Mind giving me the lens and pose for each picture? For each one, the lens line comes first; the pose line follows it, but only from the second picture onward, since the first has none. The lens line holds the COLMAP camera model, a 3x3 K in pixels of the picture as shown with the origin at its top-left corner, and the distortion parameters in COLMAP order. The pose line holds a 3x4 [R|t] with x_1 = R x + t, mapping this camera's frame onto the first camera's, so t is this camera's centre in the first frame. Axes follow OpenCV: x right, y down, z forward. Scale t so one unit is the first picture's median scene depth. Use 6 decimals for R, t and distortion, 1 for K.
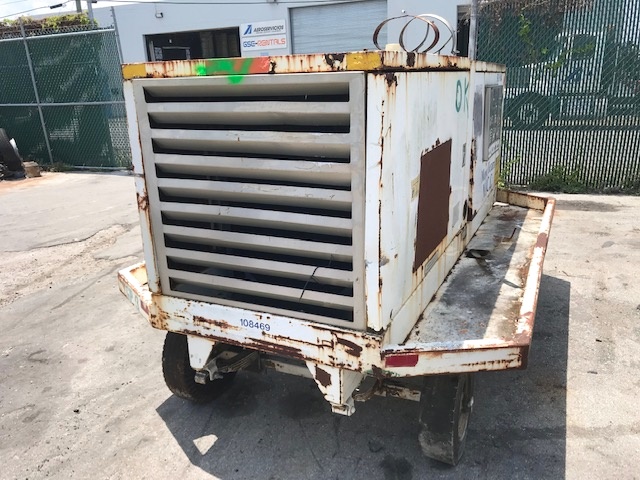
lens RADIAL K [[521.2, 0, 317.4], [0, 521.2, 238.2], [0, 0, 1]] dist [0.023832, -0.005989]
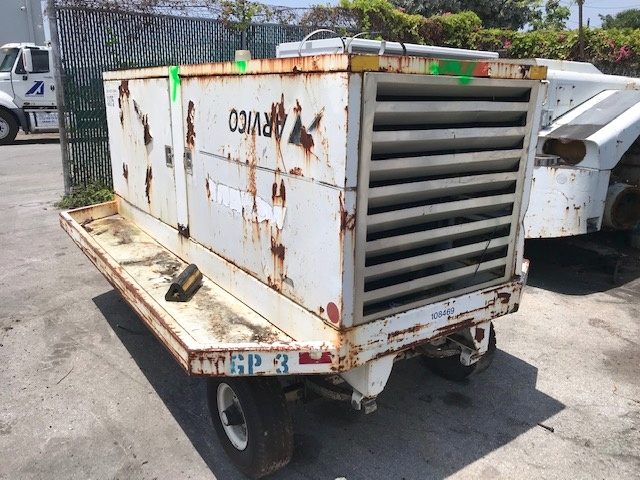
lens RADIAL K [[521.2, 0, 319.7], [0, 521.2, 241.3], [0, 0, 1]] dist [0.023832, -0.005989]
pose [[0.501738, -0.201529, 0.841216, -1.180064], [0.219192, 0.970364, 0.101733, -0.147329], [-0.836788, 0.133345, 0.531042, 0.672502]]
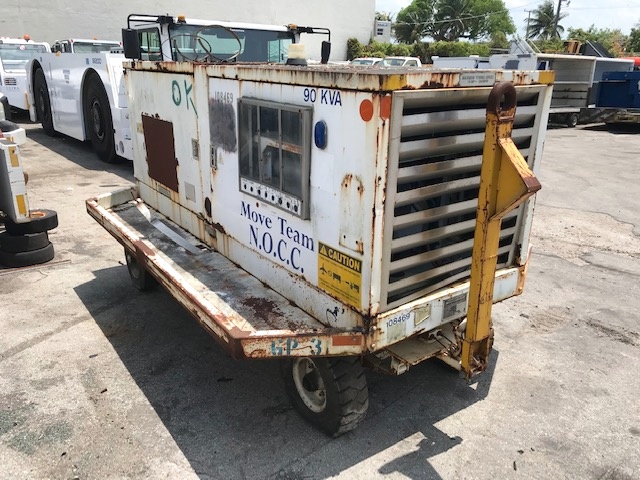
lens RADIAL K [[521.2, 0, 317.4], [0, 521.2, 241.4], [0, 0, 1]] dist [0.023832, -0.005989]
pose [[-0.489043, 0.313721, -0.813890, 0.702676], [-0.246232, 0.845479, 0.473851, -0.366604], [0.836784, 0.432139, -0.336228, 1.047496]]
